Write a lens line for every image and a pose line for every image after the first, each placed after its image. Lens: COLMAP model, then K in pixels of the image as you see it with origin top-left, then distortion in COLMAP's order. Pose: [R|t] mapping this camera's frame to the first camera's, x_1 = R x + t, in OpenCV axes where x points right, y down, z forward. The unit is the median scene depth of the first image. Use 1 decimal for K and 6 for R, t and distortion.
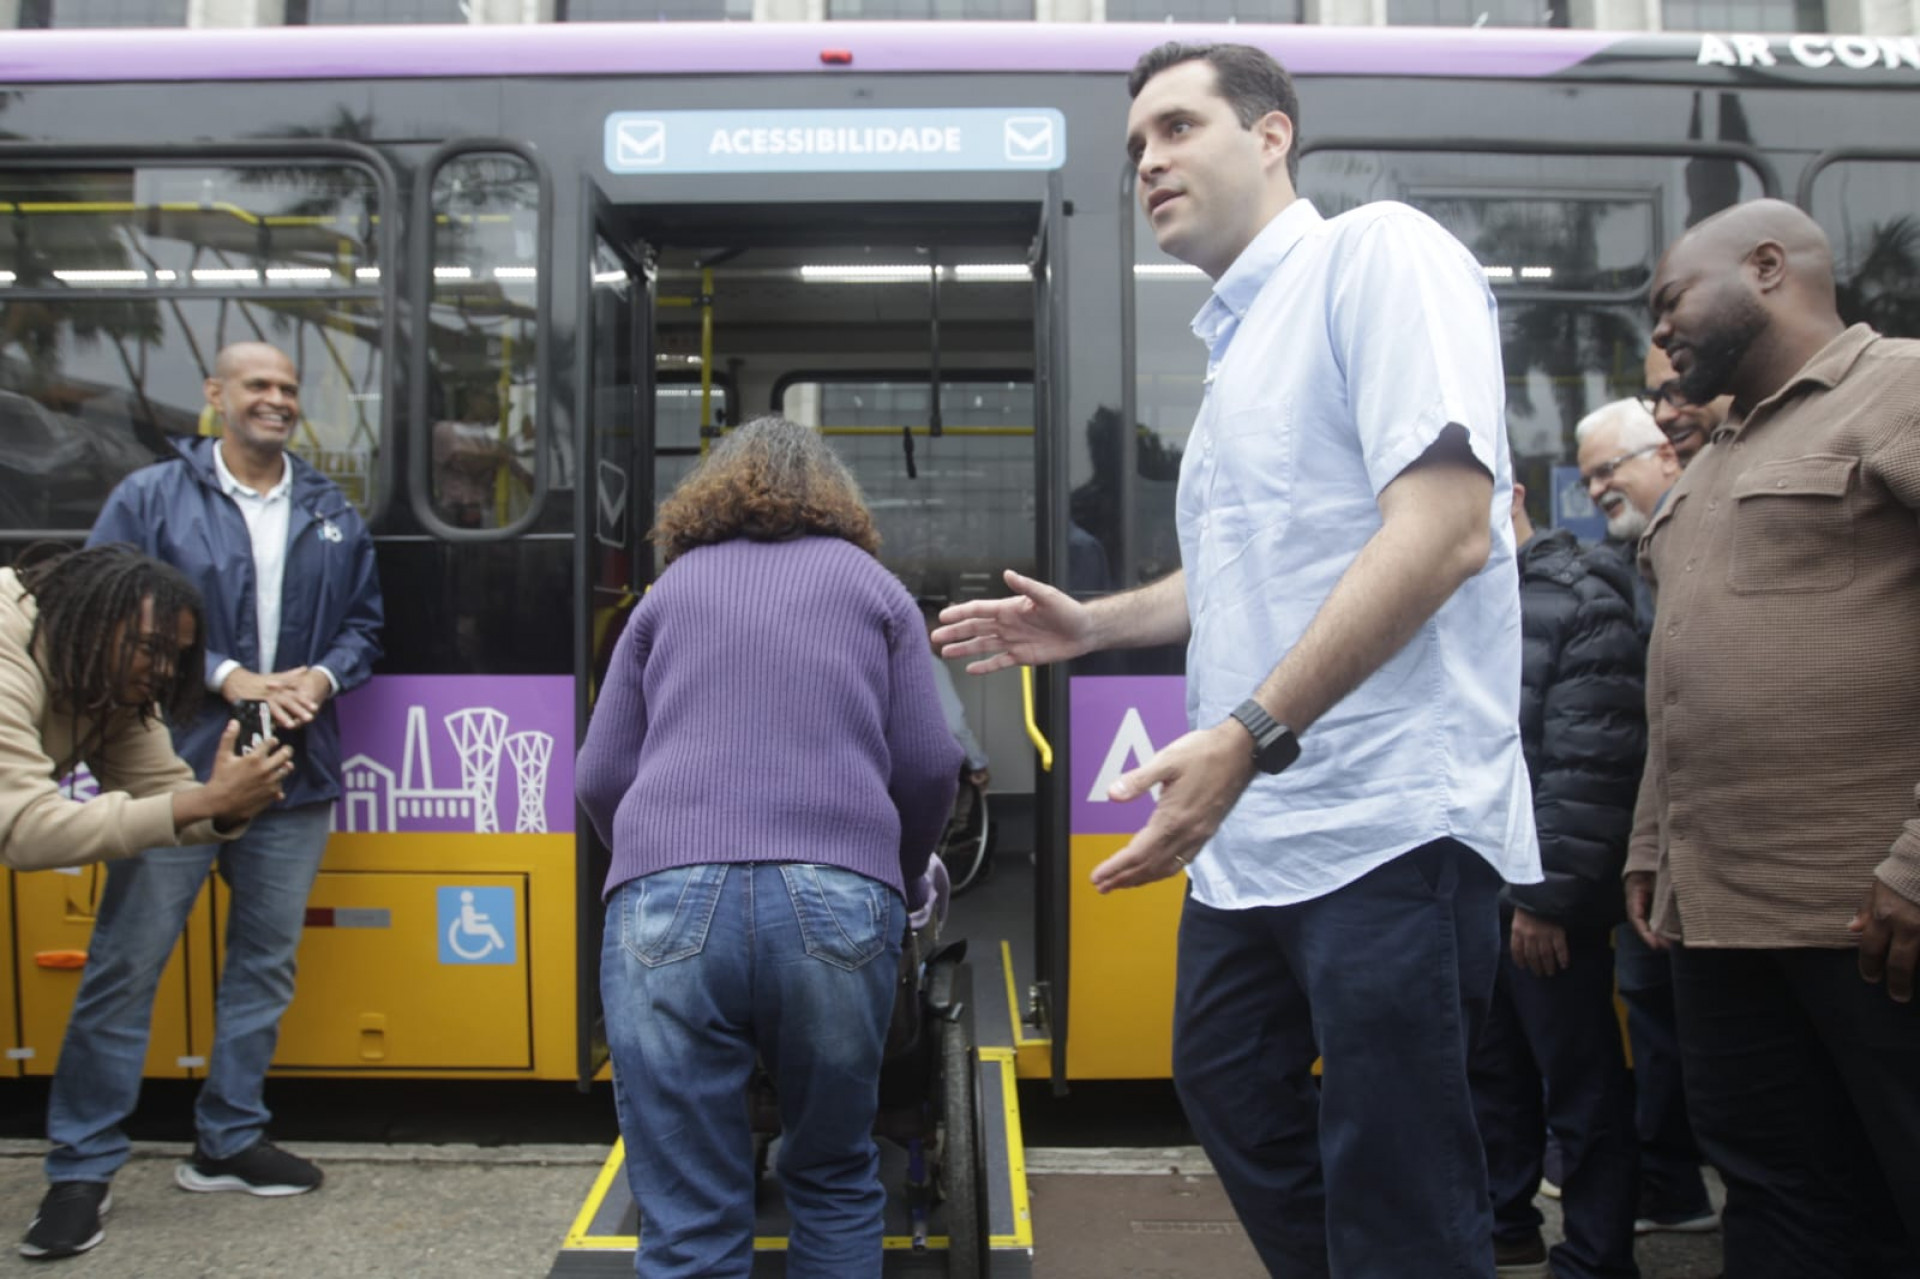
lens RADIAL K [[1120.9, 0, 965.5], [0, 1120.9, 644.1], [0, 0, 1]] dist [-0.063395, 0.033644]
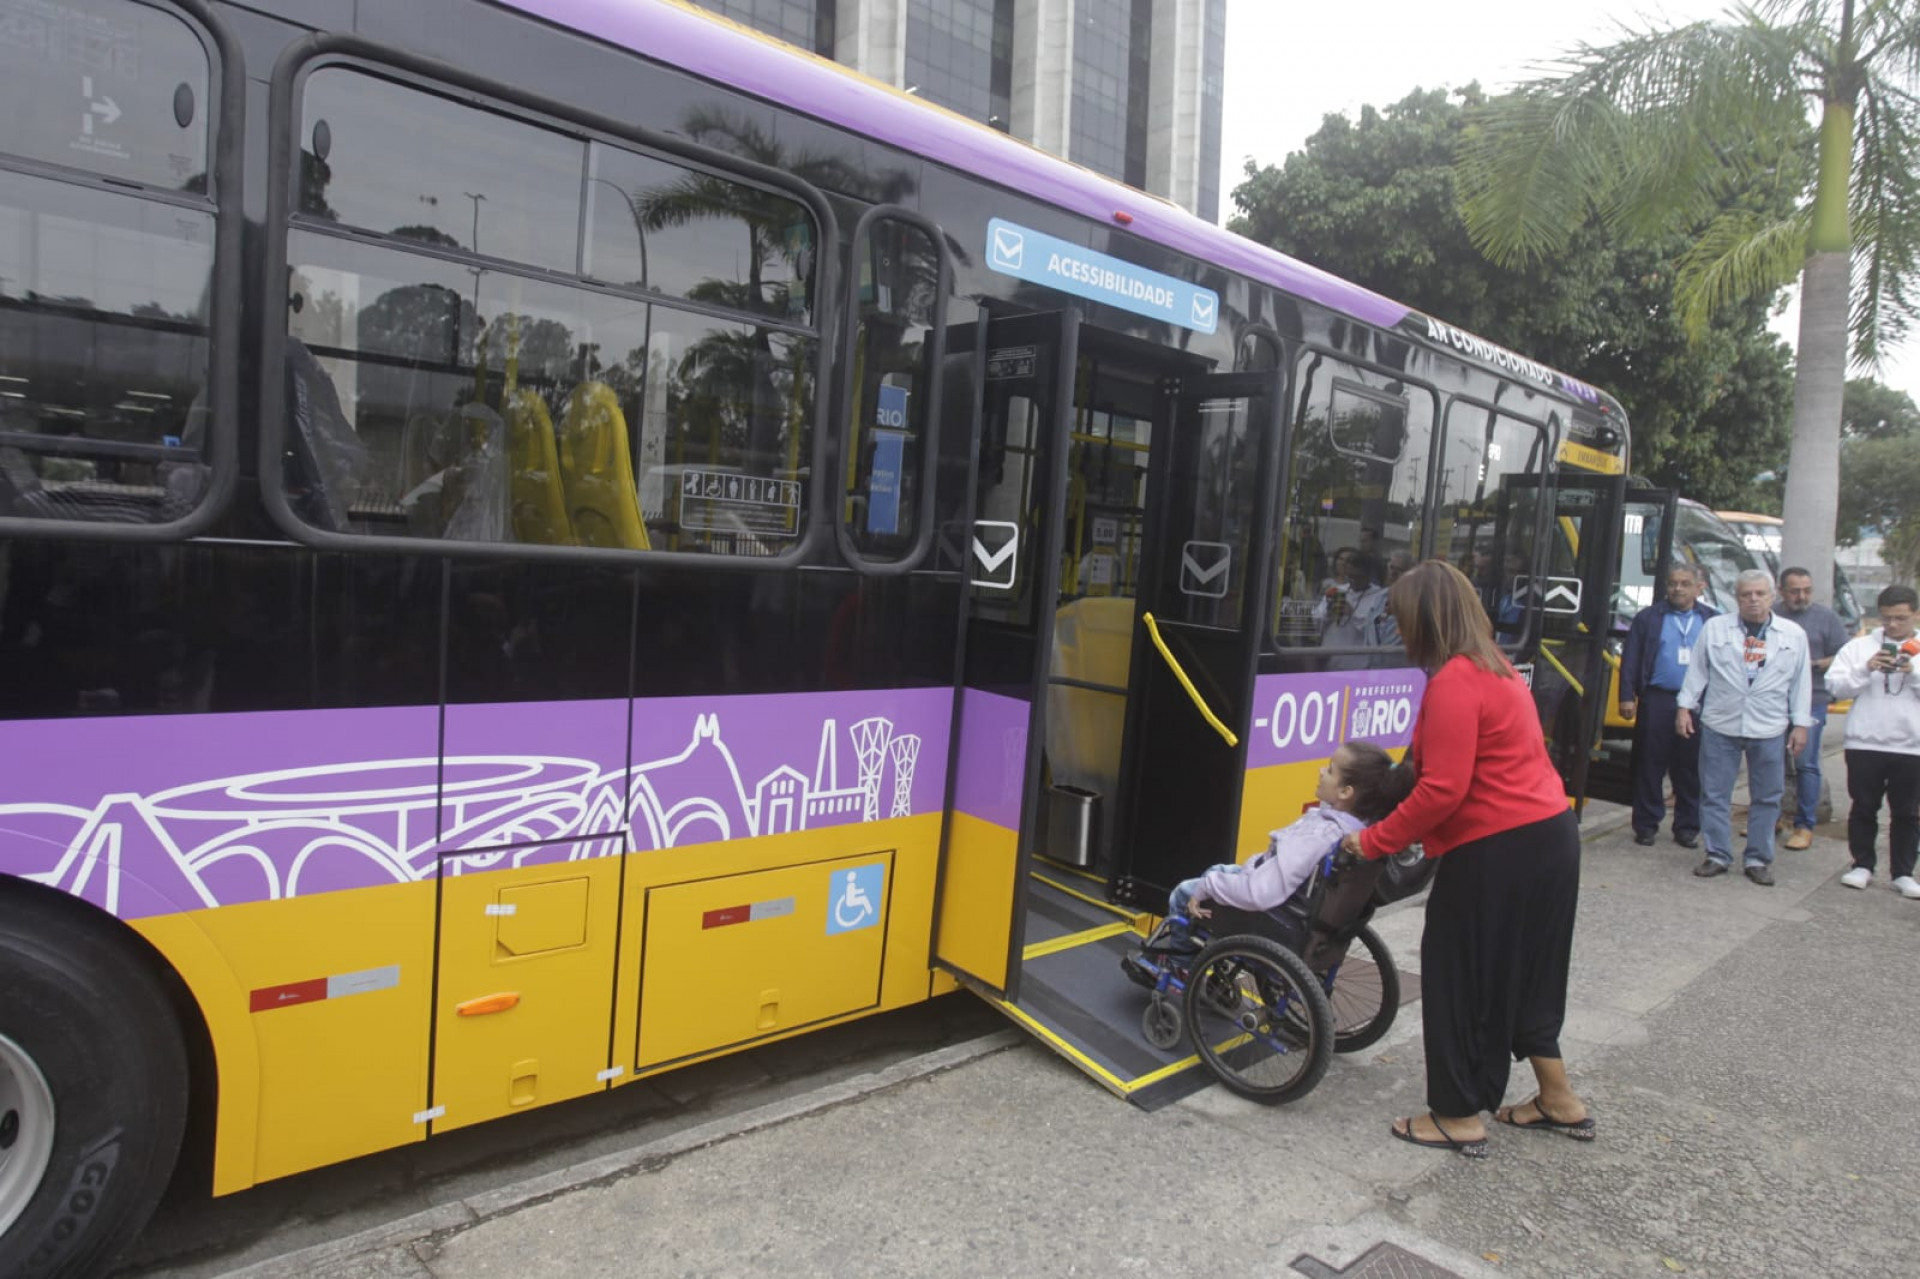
lens RADIAL K [[1103.0, 0, 944.1], [0, 1103.0, 637.5], [0, 0, 1]] dist [-0.065956, 0.047956]
pose [[0.759330, 0.000162, 0.650706, -1.134249], [-0.081467, 0.992155, 0.094820, -0.141082], [-0.645586, -0.125011, 0.753386, 0.090422]]
